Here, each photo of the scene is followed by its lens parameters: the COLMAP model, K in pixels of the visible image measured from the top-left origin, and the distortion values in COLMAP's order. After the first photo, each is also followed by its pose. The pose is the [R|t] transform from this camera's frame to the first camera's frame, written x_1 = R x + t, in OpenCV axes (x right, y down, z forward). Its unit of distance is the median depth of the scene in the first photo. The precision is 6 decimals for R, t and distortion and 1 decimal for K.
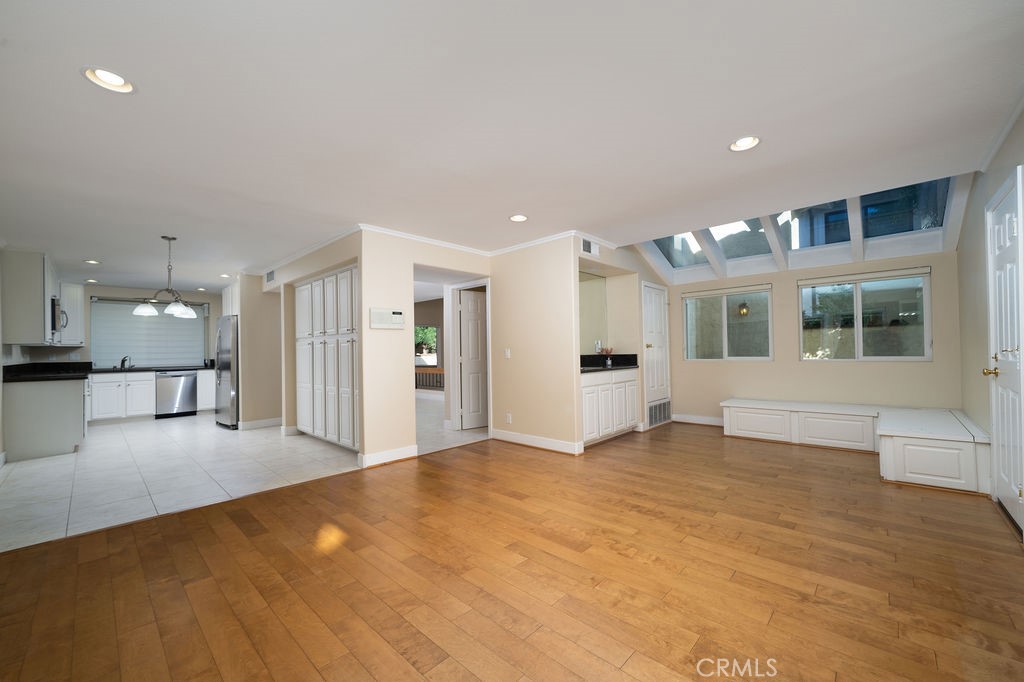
lens RADIAL K [[402.2, 0, 508.7], [0, 402.2, 342.4], [0, 0, 1]] dist [-0.001978, 0.000207]
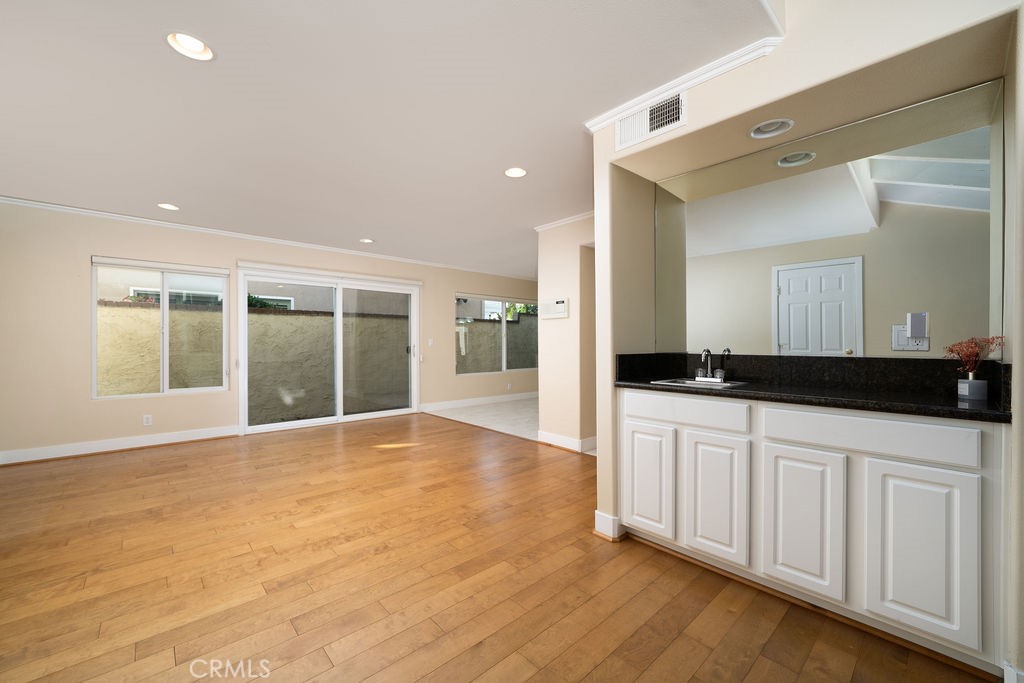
lens RADIAL K [[402.2, 0, 508.6], [0, 402.2, 345.6], [0, 0, 1]] dist [-0.001978, 0.000207]
pose [[-0.077251, 0.025422, -0.996687, 1.228316], [0.020178, 0.999510, 0.023930, 0.013735], [0.996807, -0.018262, -0.077726, 1.579113]]
